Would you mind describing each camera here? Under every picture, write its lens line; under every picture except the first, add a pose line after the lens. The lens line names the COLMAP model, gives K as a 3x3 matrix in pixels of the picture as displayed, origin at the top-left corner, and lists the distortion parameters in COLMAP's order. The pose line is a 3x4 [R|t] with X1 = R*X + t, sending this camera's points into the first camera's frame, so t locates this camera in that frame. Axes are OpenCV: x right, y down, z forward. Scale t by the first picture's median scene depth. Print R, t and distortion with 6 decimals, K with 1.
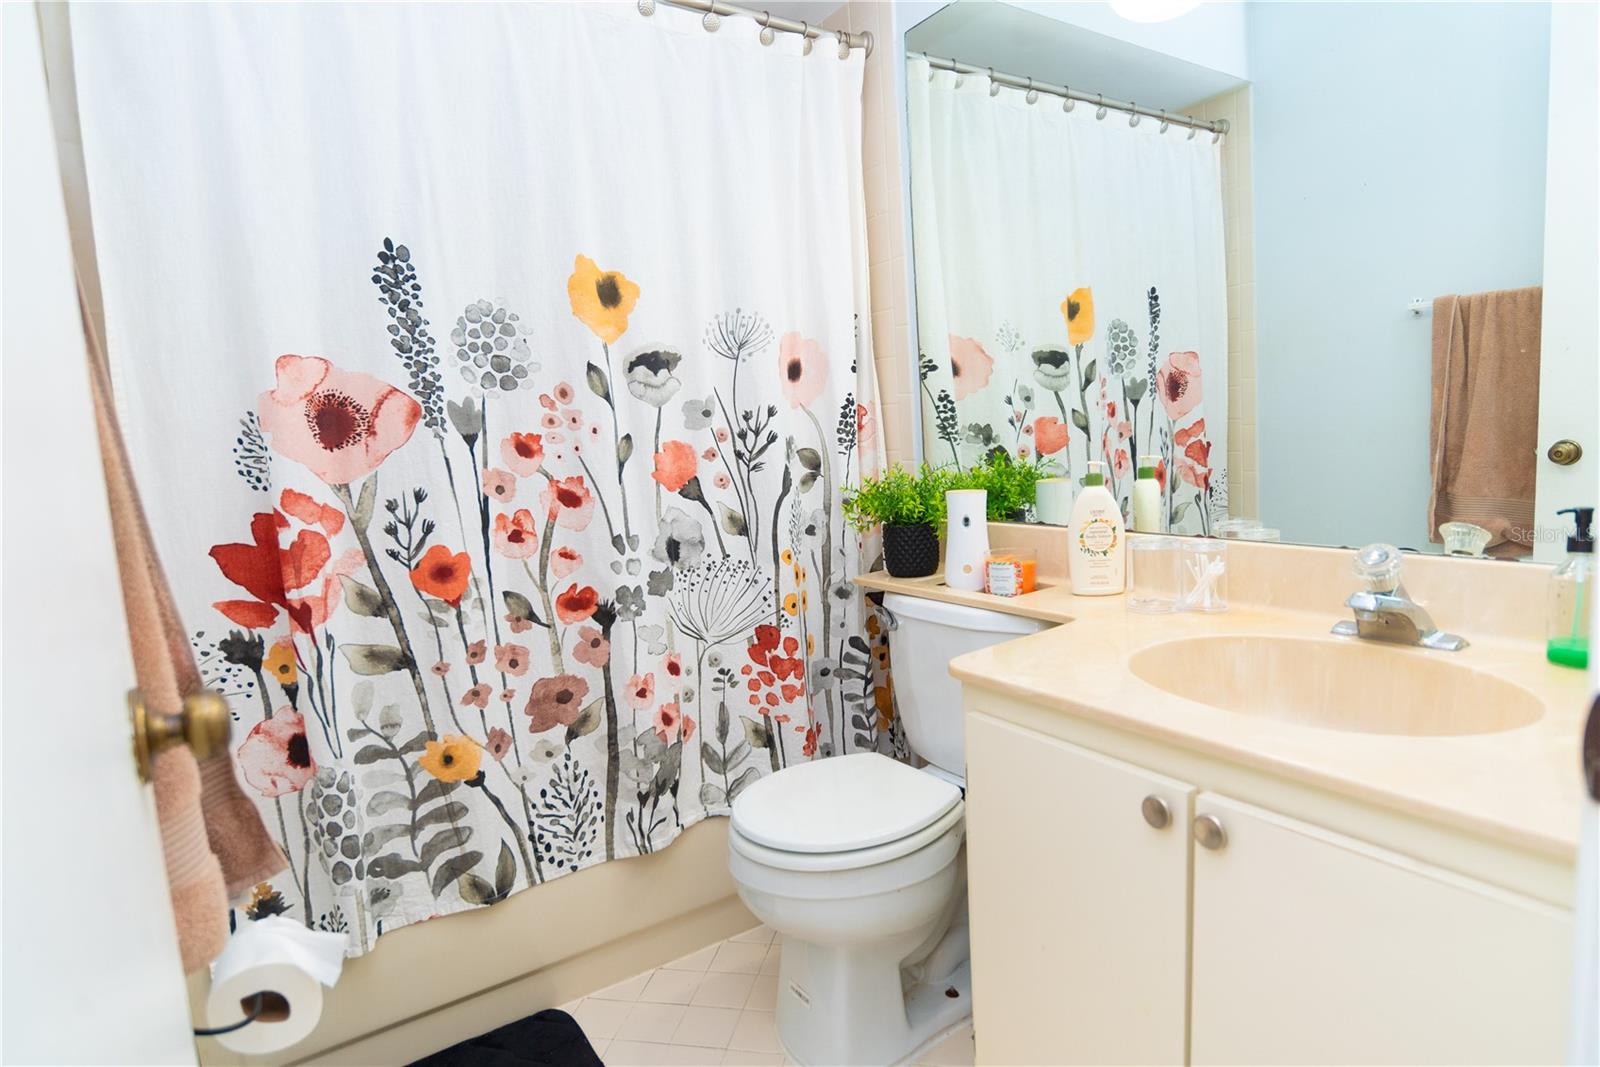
lens RADIAL K [[827.9, 0, 799.4], [0, 827.9, 531.6], [0, 0, 1]] dist [-0.007571, 0.002062]
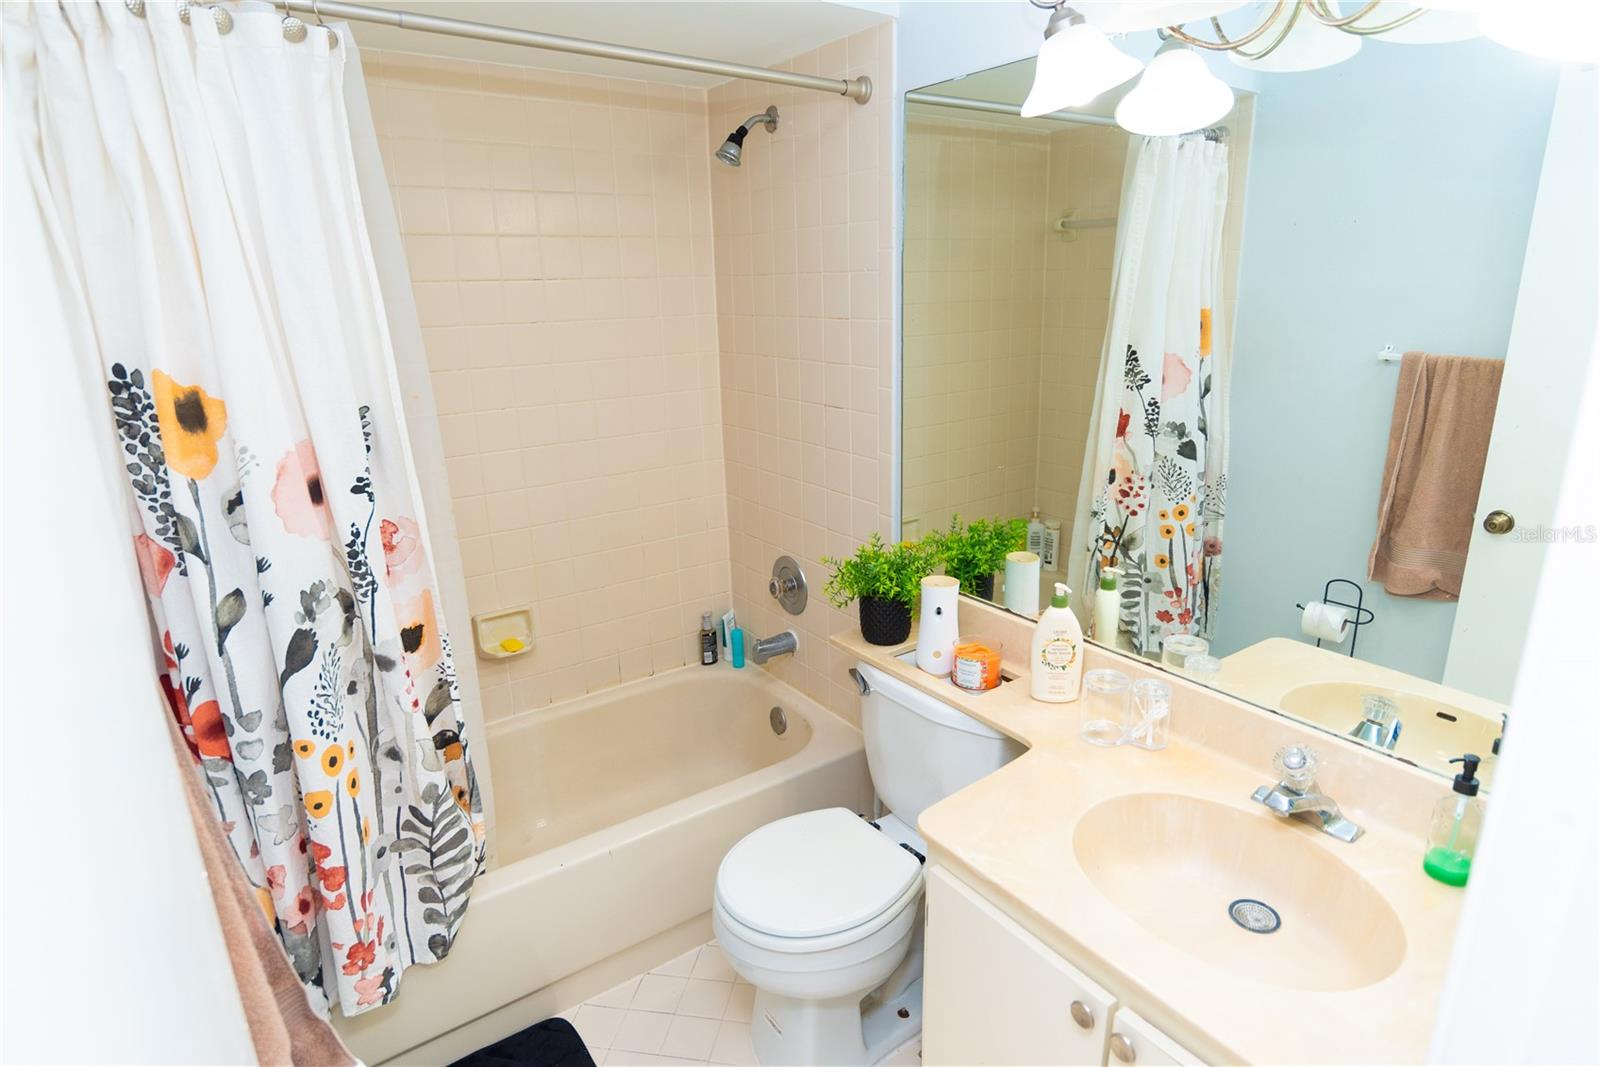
lens RADIAL K [[827.9, 0, 803.7], [0, 827.9, 536.5], [0, 0, 1]] dist [-0.007571, 0.002062]
pose [[0.998894, 0.020633, 0.042240, -0.018052], [-0.027358, 0.985843, 0.165425, -0.272763], [-0.038228, -0.166398, 0.985317, -0.024533]]
